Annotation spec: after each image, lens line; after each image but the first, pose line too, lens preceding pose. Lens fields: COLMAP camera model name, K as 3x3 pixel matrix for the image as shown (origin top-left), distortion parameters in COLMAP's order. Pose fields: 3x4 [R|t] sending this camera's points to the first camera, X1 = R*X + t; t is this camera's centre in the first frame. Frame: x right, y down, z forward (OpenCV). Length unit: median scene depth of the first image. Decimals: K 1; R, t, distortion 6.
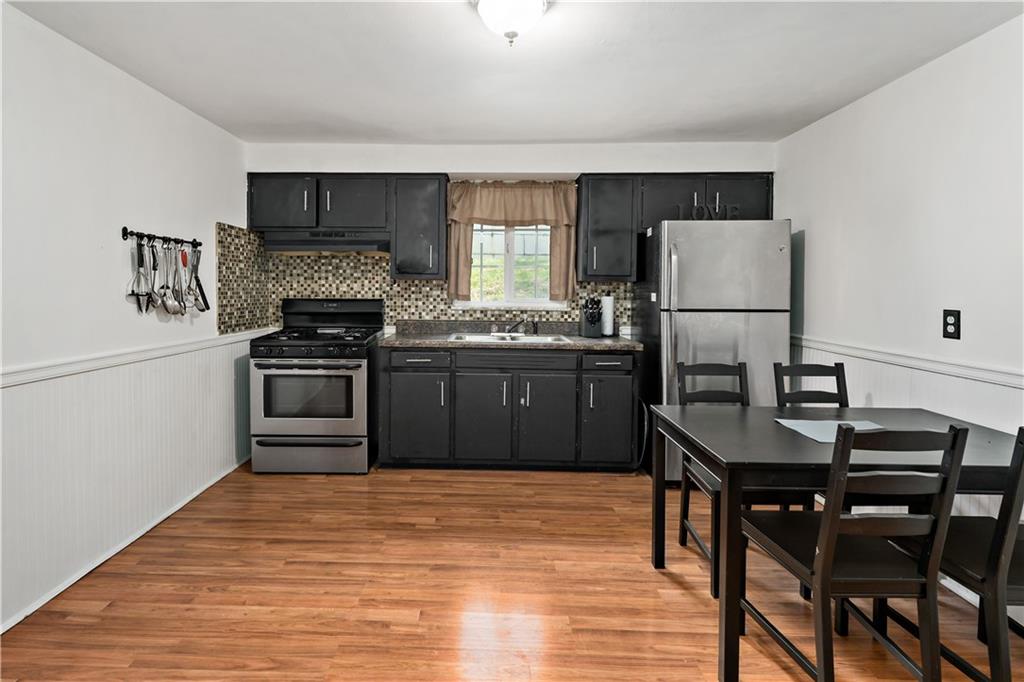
lens RADIAL K [[463.3, 0, 479.4], [0, 463.3, 292.2], [0, 0, 1]] dist [0.000628, -0.000149]
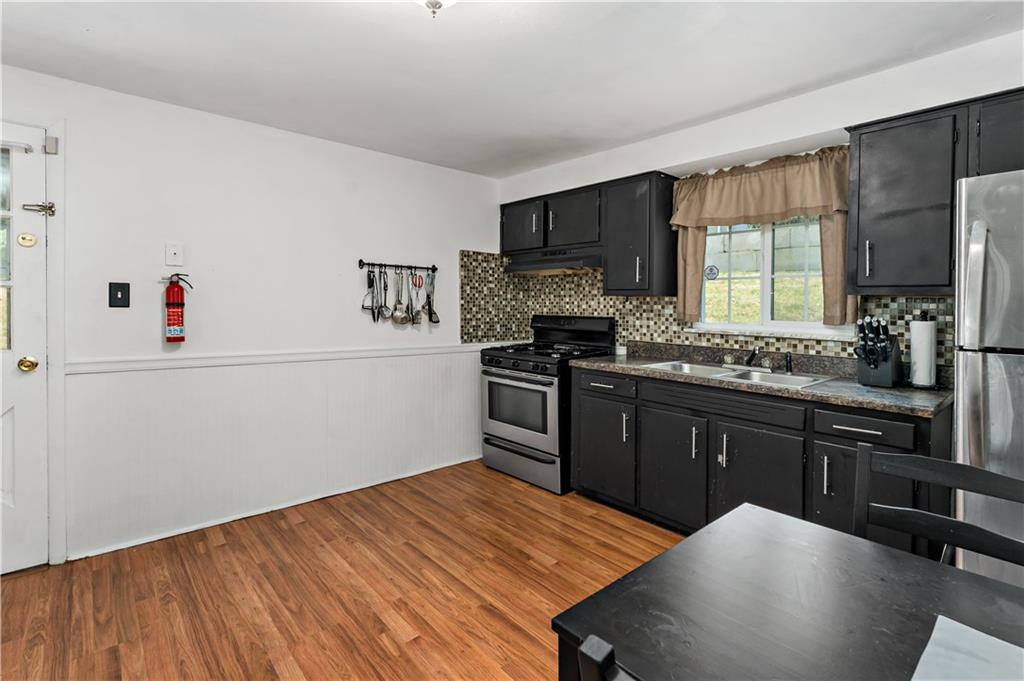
lens RADIAL K [[458.3, 0, 529.0], [0, 458.3, 311.1], [0, 0, 1]] dist [0.000108, -0.000394]
pose [[0.713328, 0.012123, -0.700726, 0.337430], [-0.013832, 0.999899, 0.003219, 0.001604], [0.700694, 0.007396, 0.713423, 0.229073]]
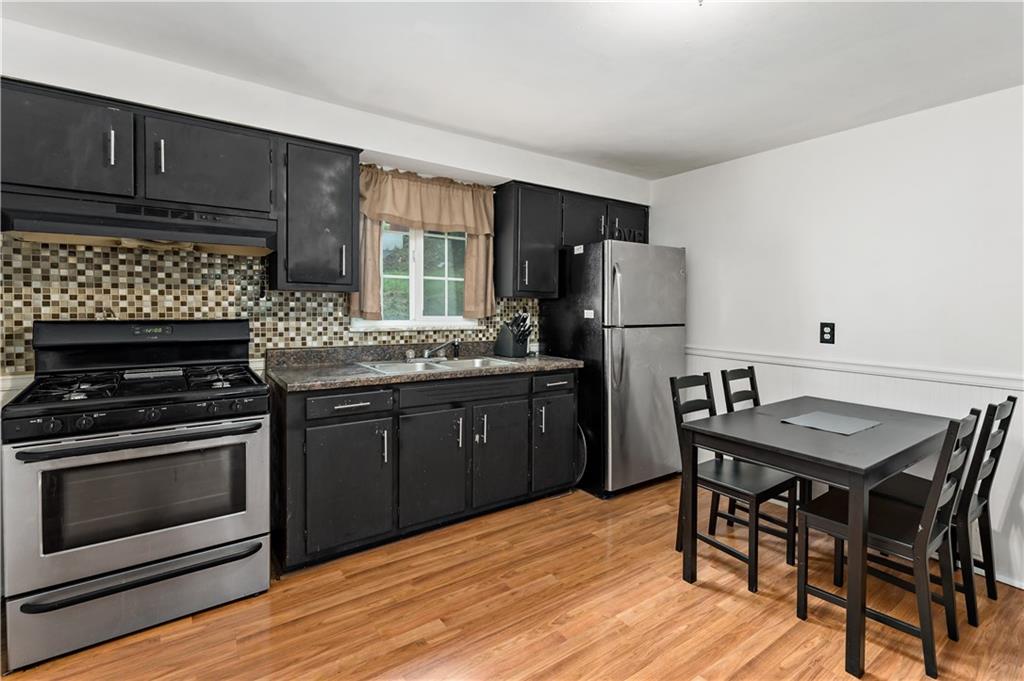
lens RADIAL K [[458.3, 0, 529.0], [0, 458.3, 311.1], [0, 0, 1]] dist [0.000108, -0.000394]
pose [[0.803661, -0.004308, 0.595072, -0.287514], [-0.002088, 0.999947, 0.010058, -0.004769], [-0.595084, -0.009326, 0.803610, 0.238173]]
